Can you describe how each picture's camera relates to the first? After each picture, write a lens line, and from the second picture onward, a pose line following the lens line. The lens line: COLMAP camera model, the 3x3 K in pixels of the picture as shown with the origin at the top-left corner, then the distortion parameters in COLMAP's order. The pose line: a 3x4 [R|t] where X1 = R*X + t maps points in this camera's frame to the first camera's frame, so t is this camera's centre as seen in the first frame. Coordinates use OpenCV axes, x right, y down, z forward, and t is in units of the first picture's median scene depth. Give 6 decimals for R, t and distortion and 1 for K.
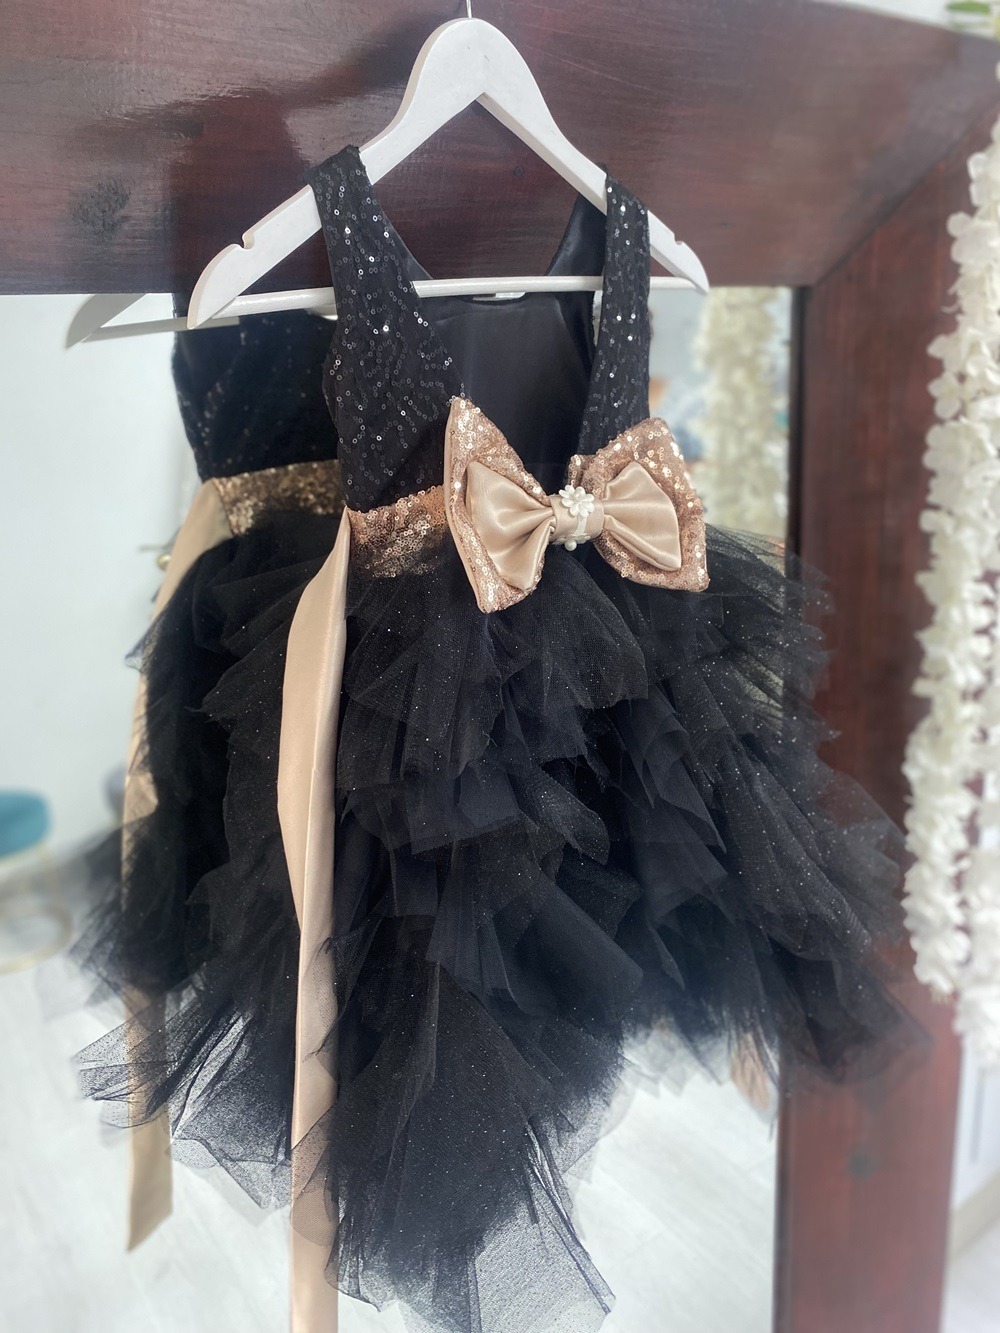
lens RADIAL K [[984.6, 0, 500.0], [0, 984.6, 666.5], [0, 0, 1]] dist [0.106603, -0.300812]
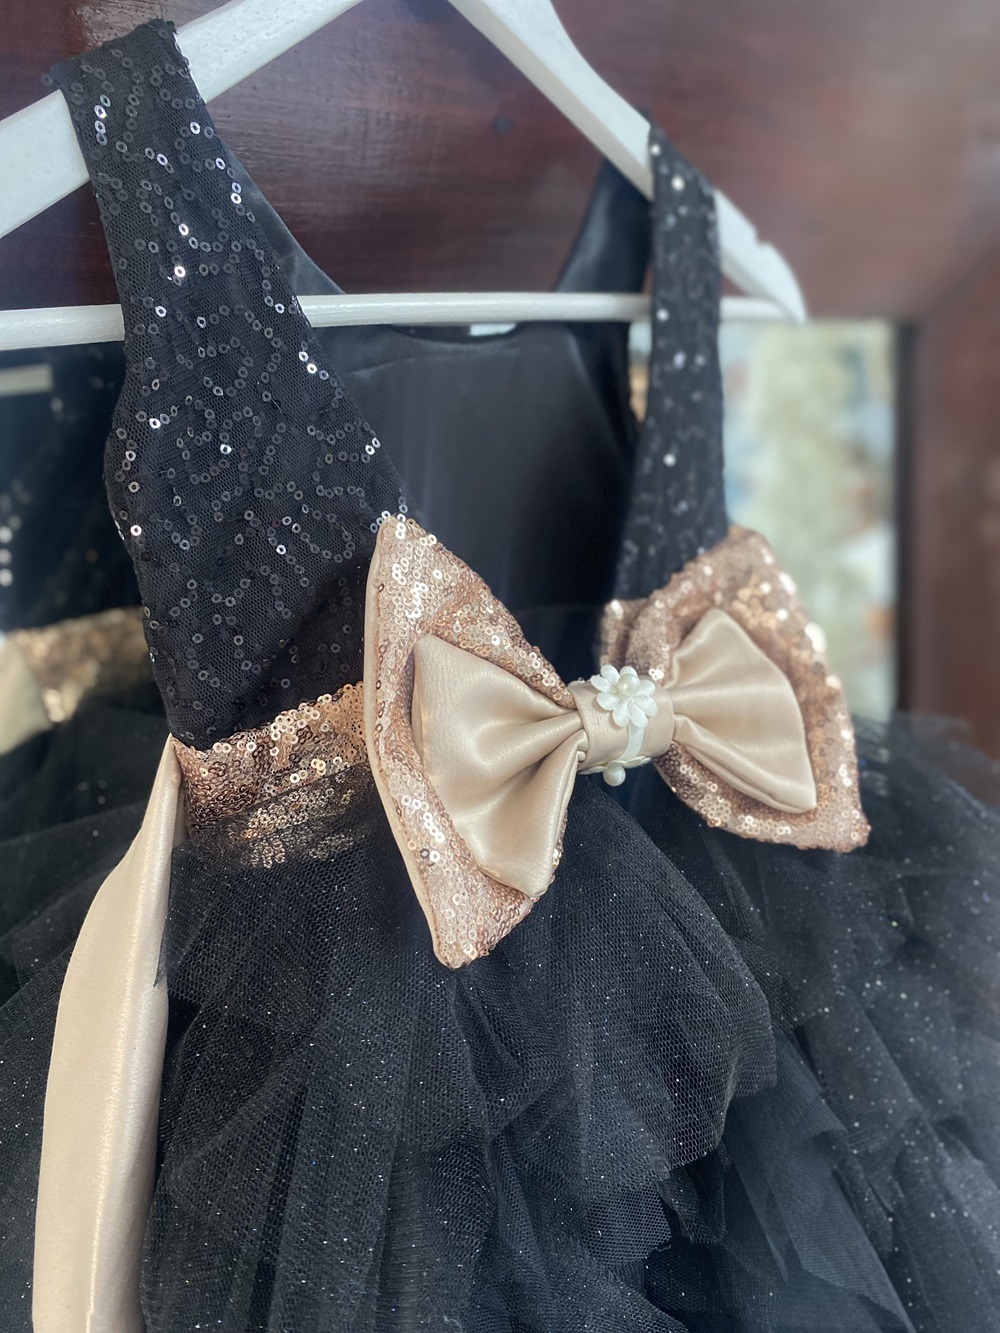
lens RADIAL K [[1022.8, 0, 500.0], [0, 1022.8, 666.5], [0, 0, 1]] dist [0.060402, -0.143266]
pose [[0.999723, -0.021020, 0.010579, 0.005478], [0.021698, 0.997403, -0.068678, -0.148273], [-0.009108, 0.068888, 0.997583, 0.453820]]
